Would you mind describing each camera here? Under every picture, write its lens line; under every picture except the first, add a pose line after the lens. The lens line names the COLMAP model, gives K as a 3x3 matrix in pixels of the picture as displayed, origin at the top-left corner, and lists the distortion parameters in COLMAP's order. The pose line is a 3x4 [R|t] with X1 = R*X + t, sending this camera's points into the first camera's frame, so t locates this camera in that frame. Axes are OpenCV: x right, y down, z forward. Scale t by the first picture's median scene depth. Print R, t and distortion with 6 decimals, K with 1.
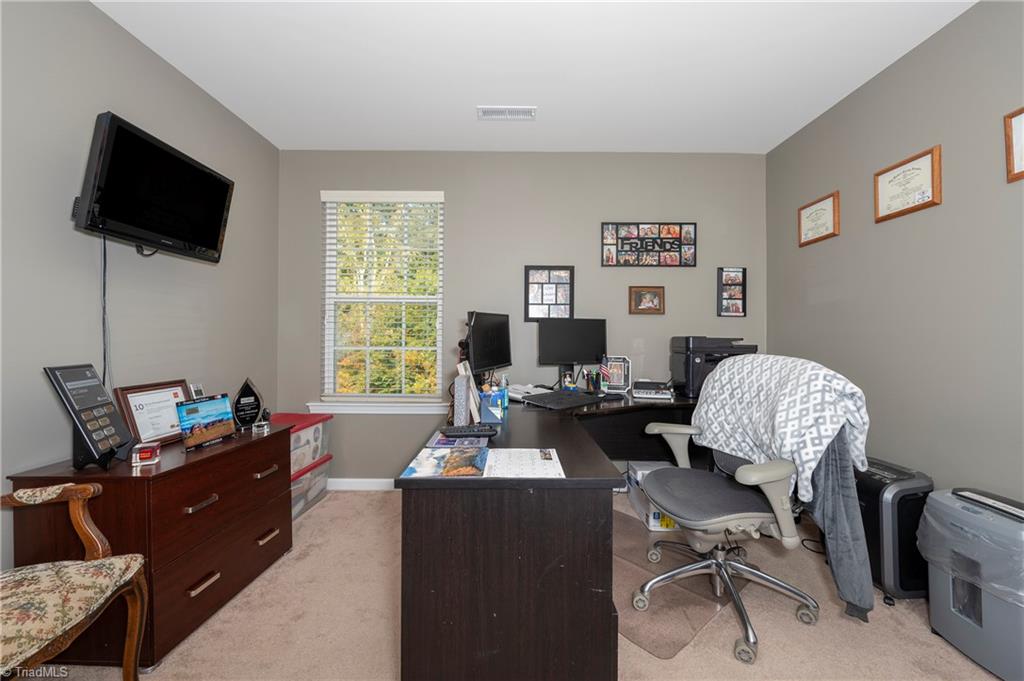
lens RADIAL K [[409.7, 0, 516.3], [0, 409.7, 337.1], [0, 0, 1]] dist [-0.014692, 0.000052]
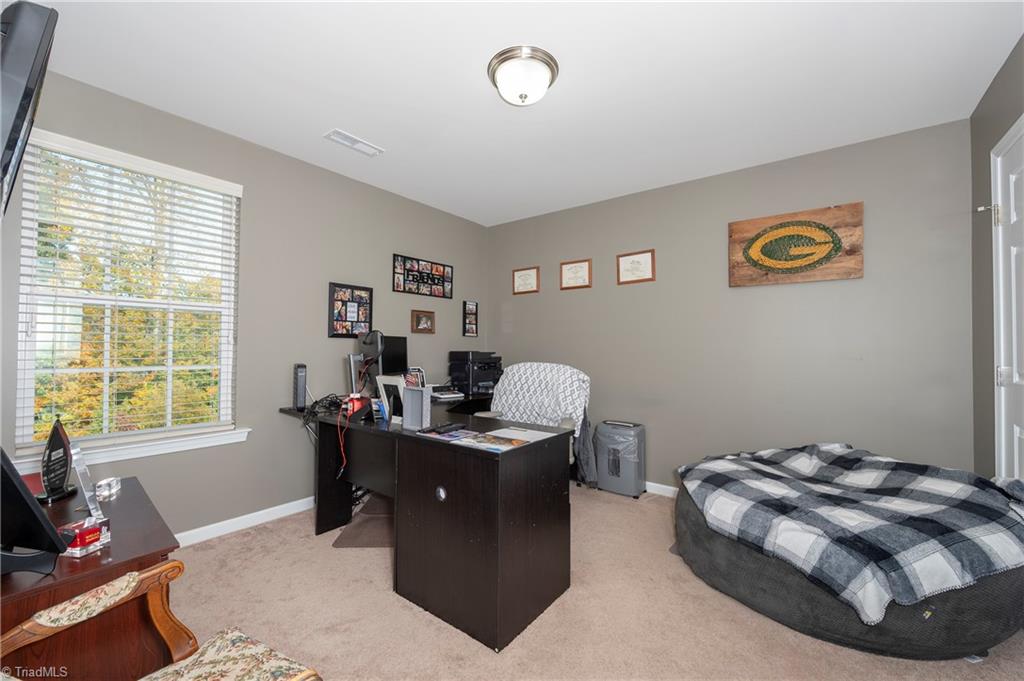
lens RADIAL K [[409.7, 0, 516.3], [0, 409.7, 337.1], [0, 0, 1]] dist [-0.014692, 0.000052]
pose [[0.610270, 0.020939, 0.791917, -0.498469], [-0.001087, 0.999672, -0.025594, -0.012108], [-0.792193, 0.014759, 0.610092, 0.011004]]
